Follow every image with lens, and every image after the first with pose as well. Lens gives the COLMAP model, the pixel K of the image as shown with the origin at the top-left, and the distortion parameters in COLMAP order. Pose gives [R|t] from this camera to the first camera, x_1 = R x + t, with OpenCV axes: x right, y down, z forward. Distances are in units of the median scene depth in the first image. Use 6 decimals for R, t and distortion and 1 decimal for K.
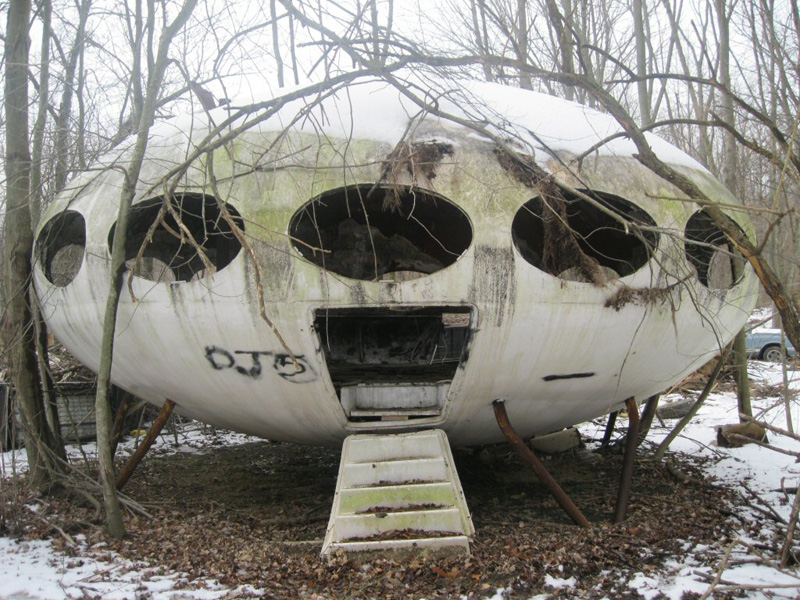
lens RADIAL K [[807.3, 0, 395.7], [0, 807.3, 301.8], [0, 0, 1]] dist [-0.122902, 0.045049]
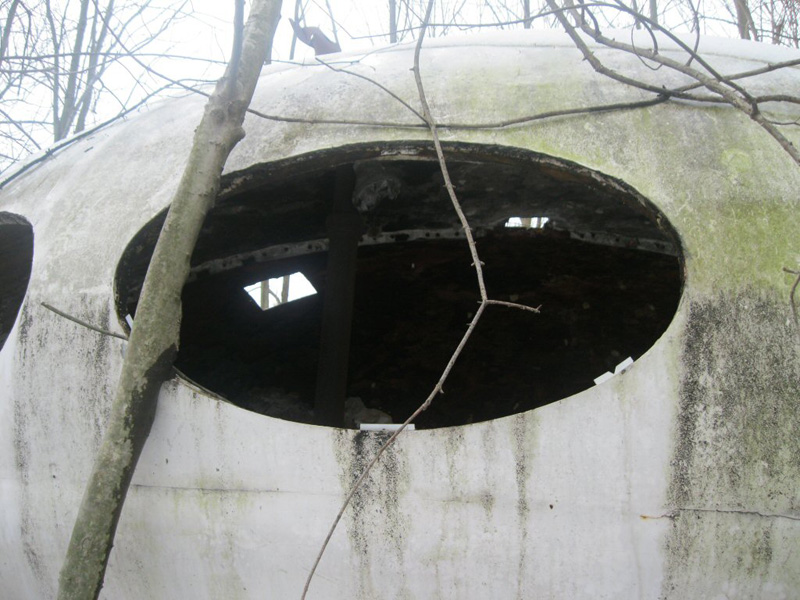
lens RADIAL K [[807.3, 0, 395.7], [0, 807.3, 301.8], [0, 0, 1]] dist [-0.122902, 0.045049]
pose [[0.978249, 0.113228, 0.173803, -0.313746], [-0.061562, 0.958605, -0.278005, 0.011130], [-0.198087, 0.261258, 0.944725, 0.702675]]
